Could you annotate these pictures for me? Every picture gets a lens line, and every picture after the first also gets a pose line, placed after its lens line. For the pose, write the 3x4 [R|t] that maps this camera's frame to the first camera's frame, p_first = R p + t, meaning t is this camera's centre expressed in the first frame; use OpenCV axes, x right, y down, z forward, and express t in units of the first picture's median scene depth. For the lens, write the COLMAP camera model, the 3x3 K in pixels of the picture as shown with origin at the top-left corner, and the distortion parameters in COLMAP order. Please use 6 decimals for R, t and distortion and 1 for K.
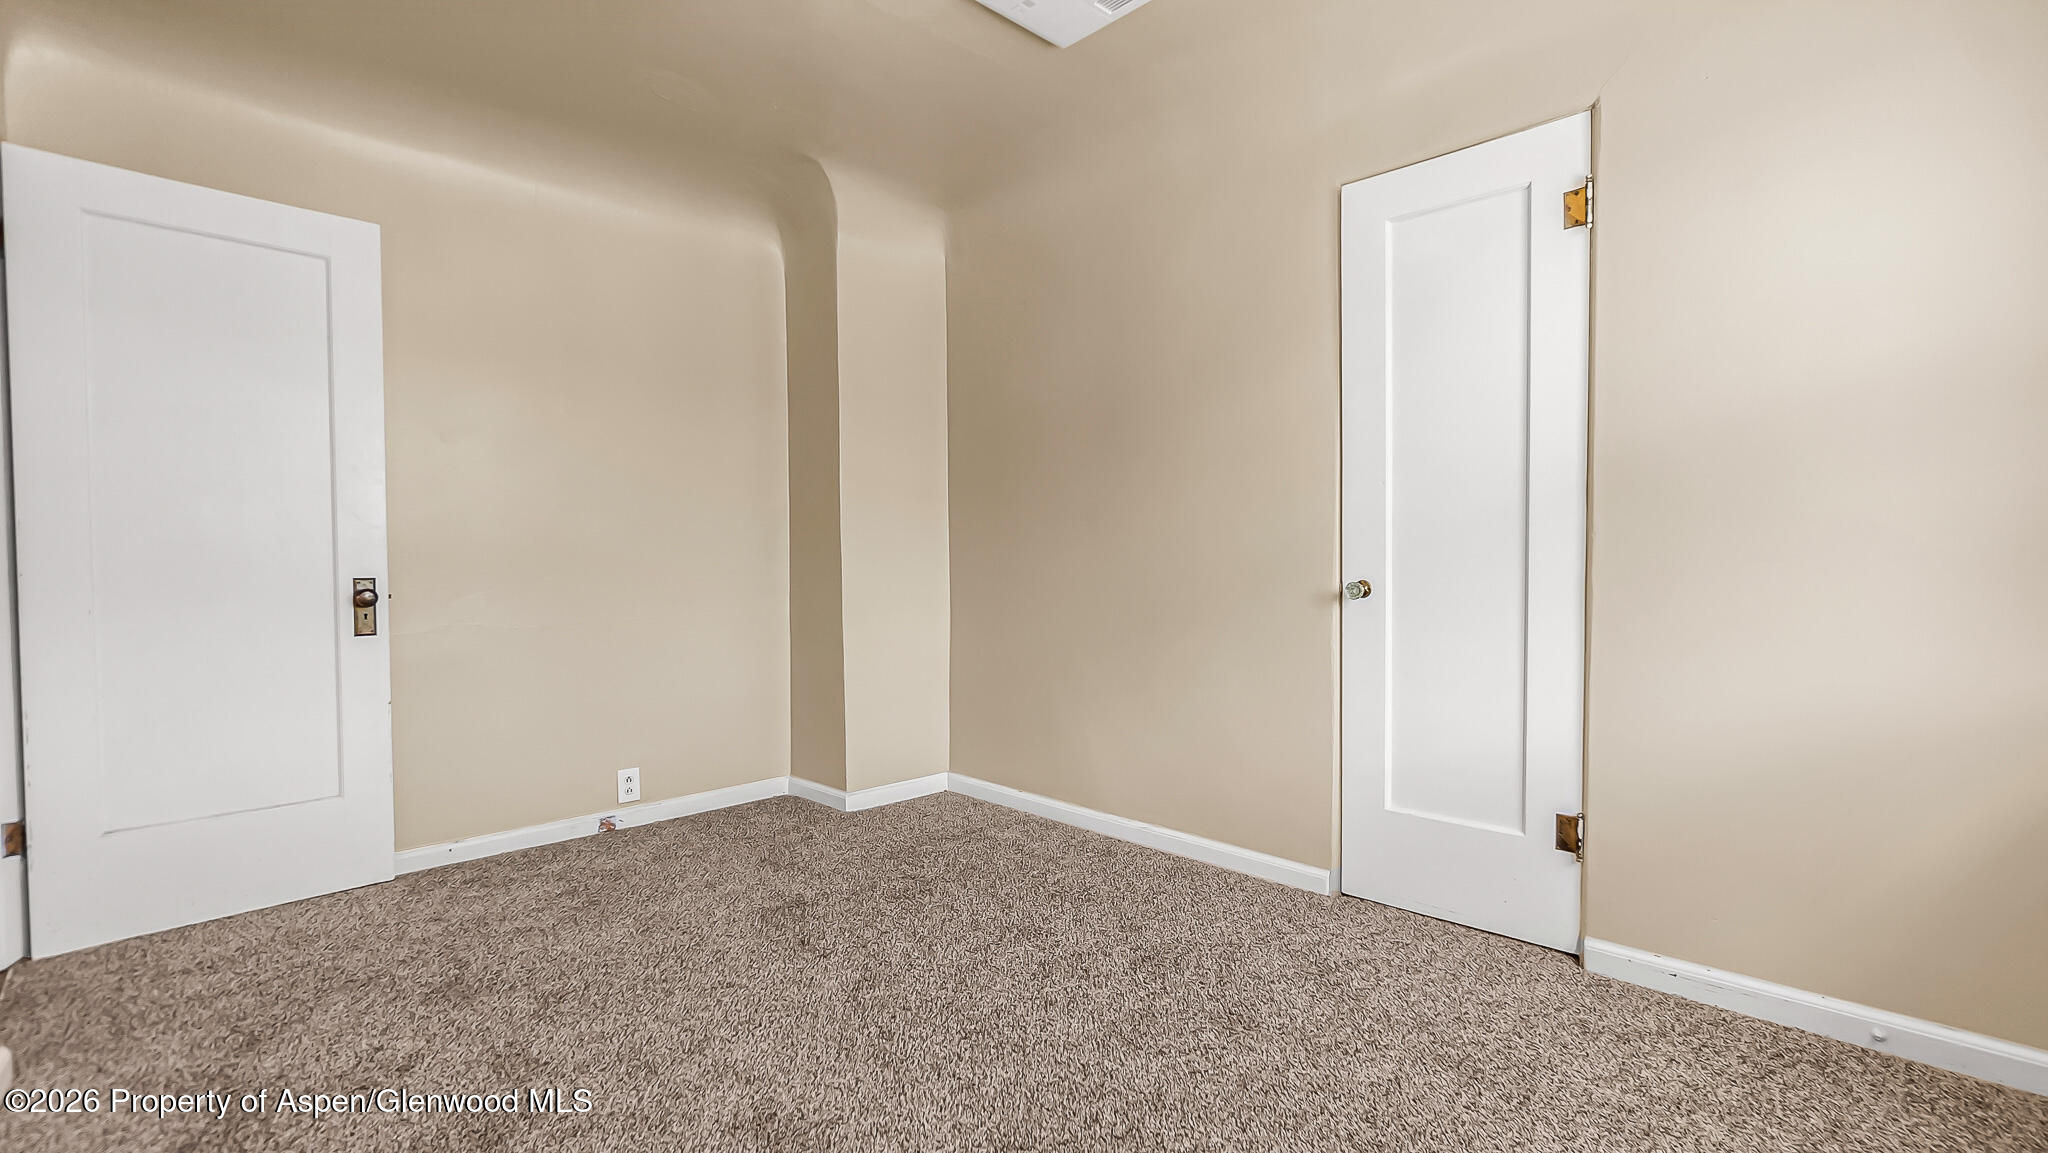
lens RADIAL K [[907.5, 0, 1024.0], [0, 907.5, 576.5], [0, 0, 1]] dist [0.001448, 0.000094]
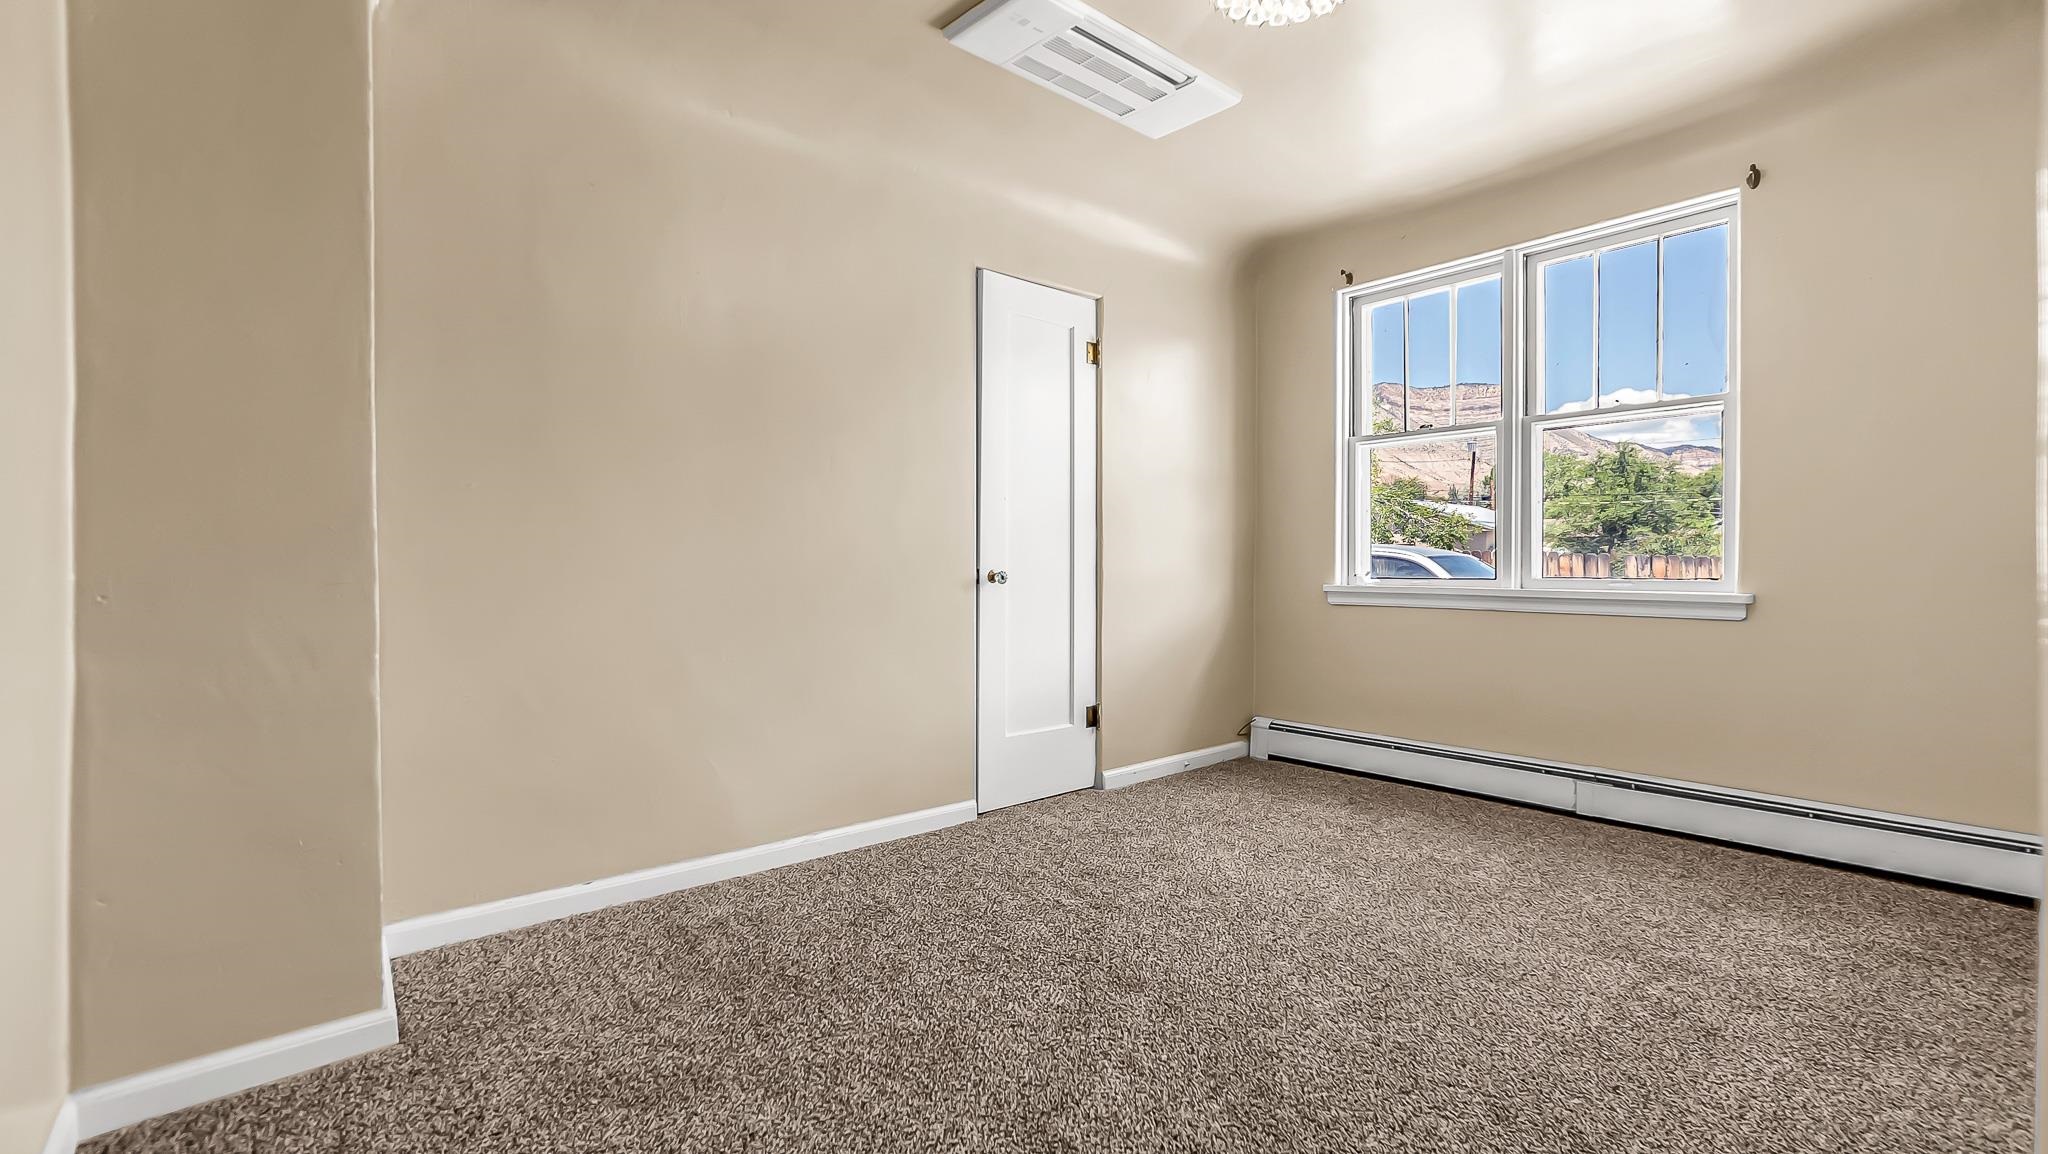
lens RADIAL K [[907.5, 0, 1024.0], [0, 907.5, 577.0], [0, 0, 1]] dist [0.001448, 0.000094]
pose [[0.053200, 0.000788, 0.998584, -1.085643], [0.022887, 0.999736, -0.002008, 0.021575], [-0.998322, 0.022961, 0.053167, 1.007575]]
